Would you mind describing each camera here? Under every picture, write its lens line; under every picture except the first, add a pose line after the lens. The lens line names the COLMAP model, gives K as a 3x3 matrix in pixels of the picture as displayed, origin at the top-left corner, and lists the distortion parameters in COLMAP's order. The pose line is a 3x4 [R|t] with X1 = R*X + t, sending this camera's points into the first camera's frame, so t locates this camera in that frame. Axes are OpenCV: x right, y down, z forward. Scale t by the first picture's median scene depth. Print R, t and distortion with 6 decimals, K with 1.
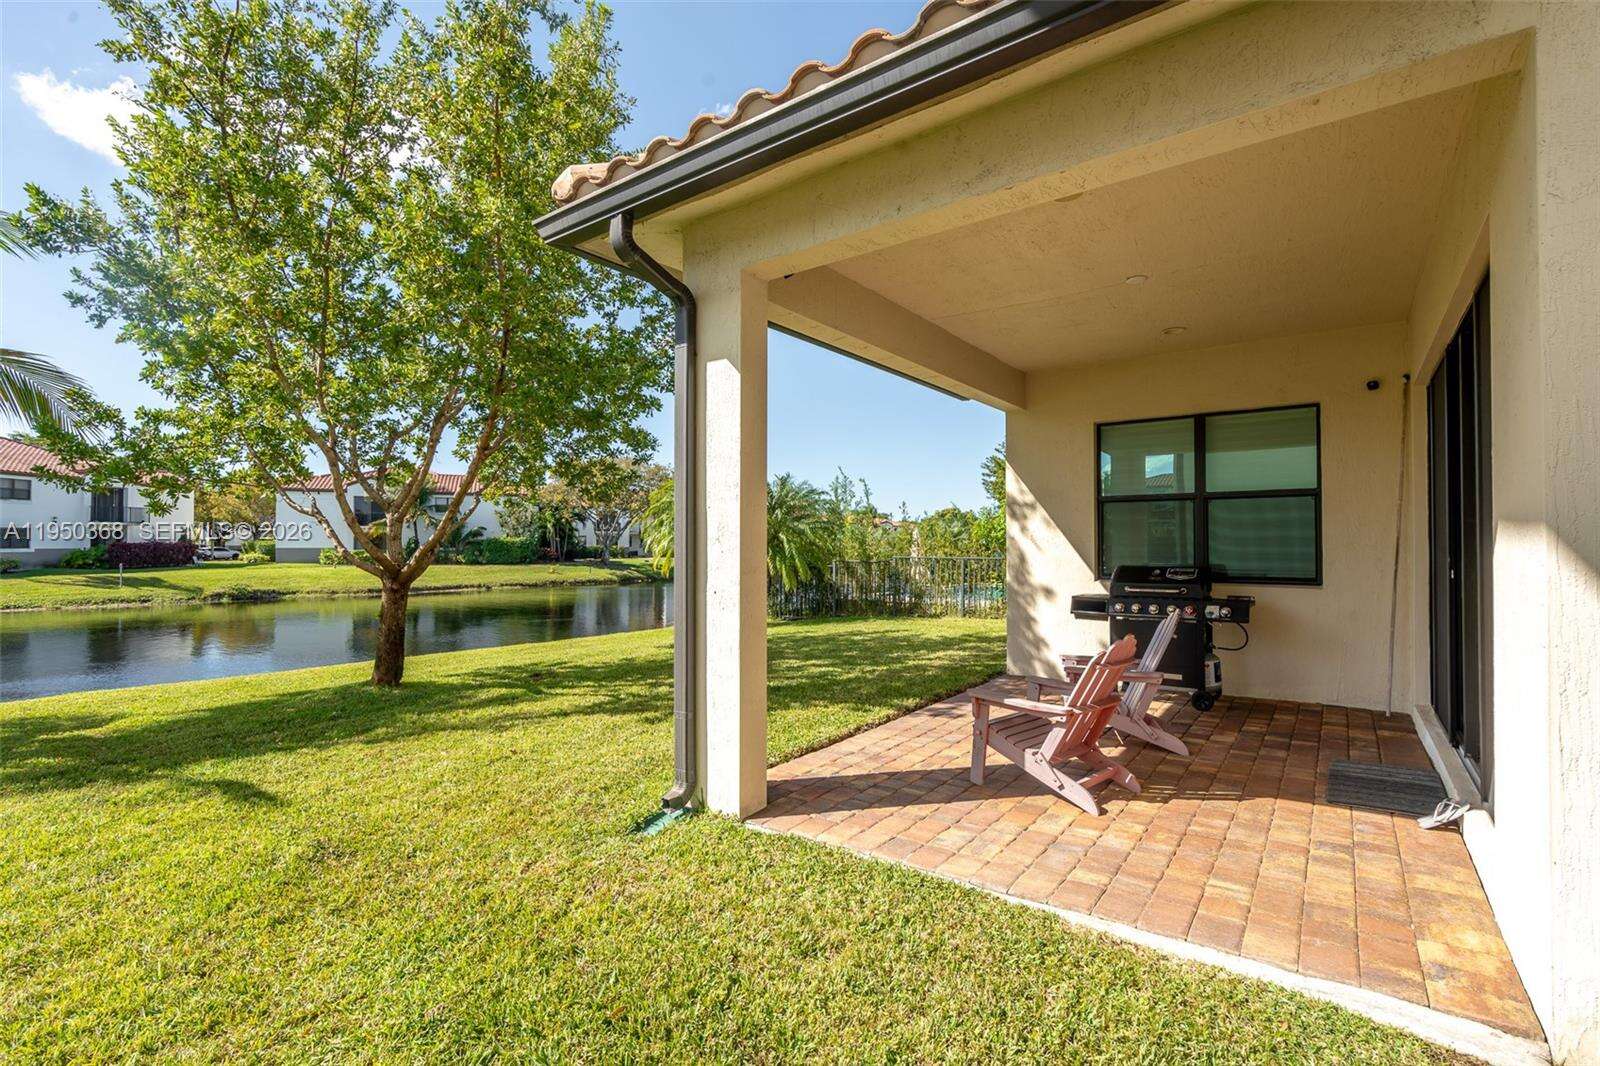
lens RADIAL K [[720.6, 0, 800.0], [0, 720.6, 533.0], [0, 0, 1]] dist [-0.002318, 0.000542]
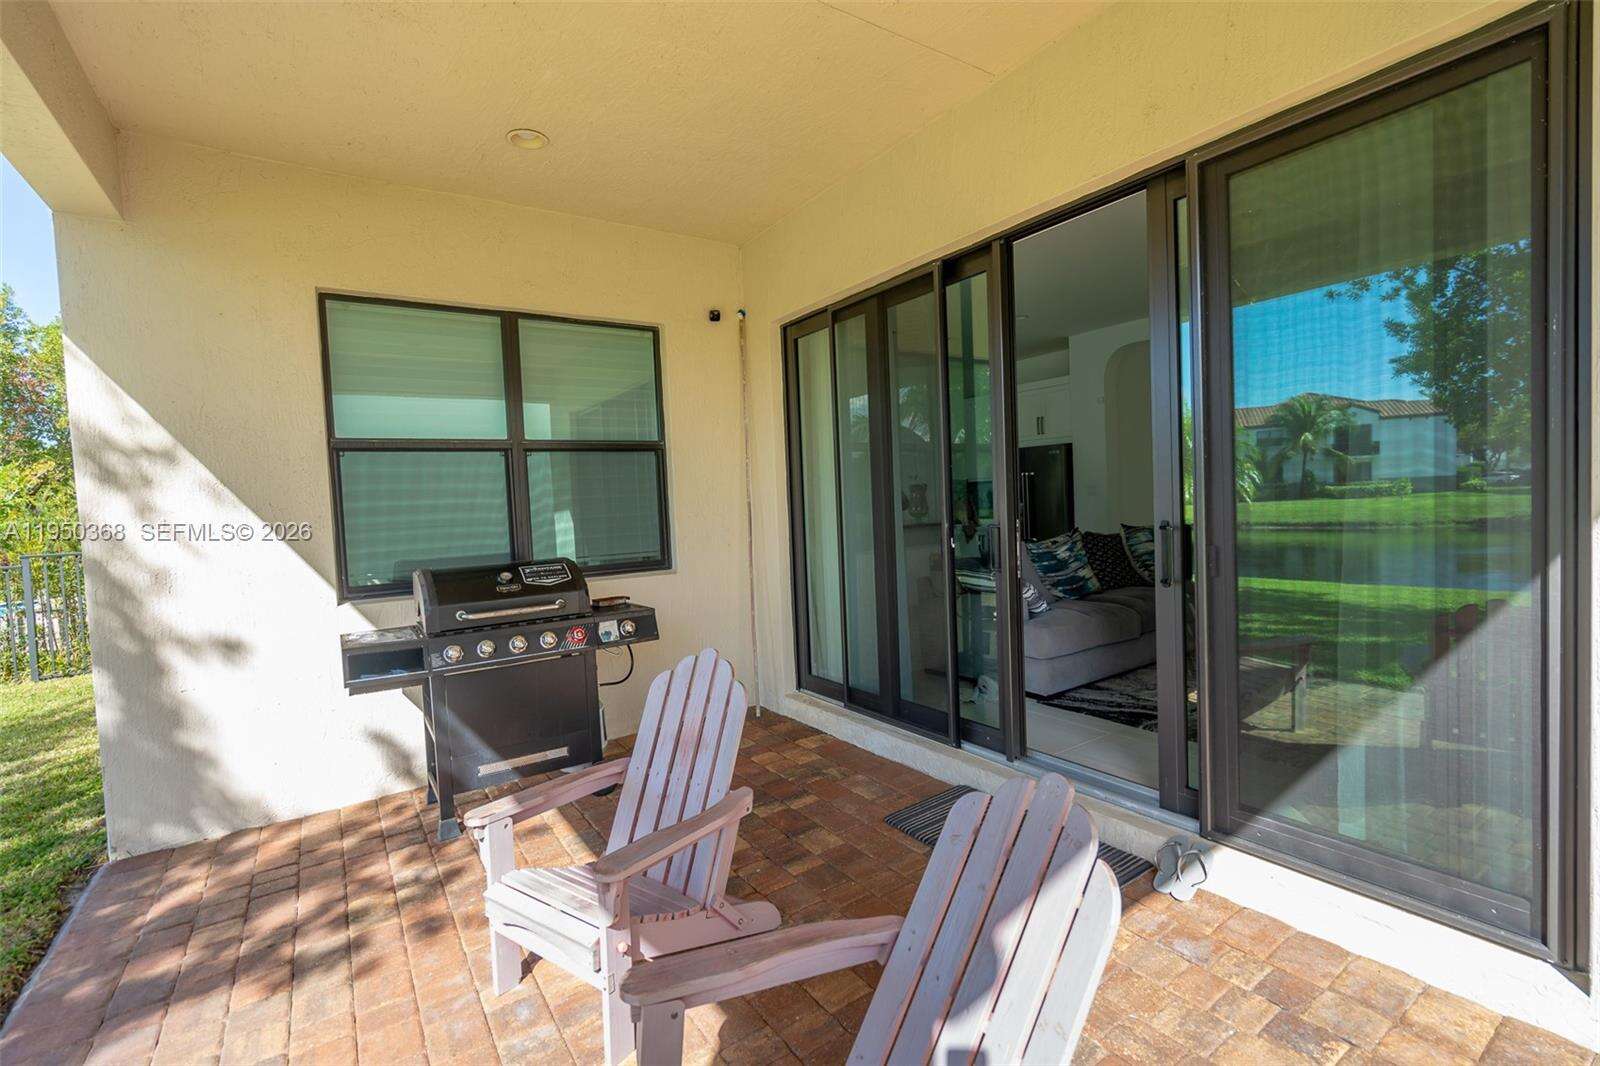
lens RADIAL K [[720.6, 0, 800.0], [0, 720.6, 533.0], [0, 0, 1]] dist [-0.002318, 0.000542]
pose [[0.336463, -0.061765, 0.939669, 0.050131], [0.034195, 0.997990, 0.053355, -0.001360], [-0.941075, 0.014180, 0.337899, 0.591720]]
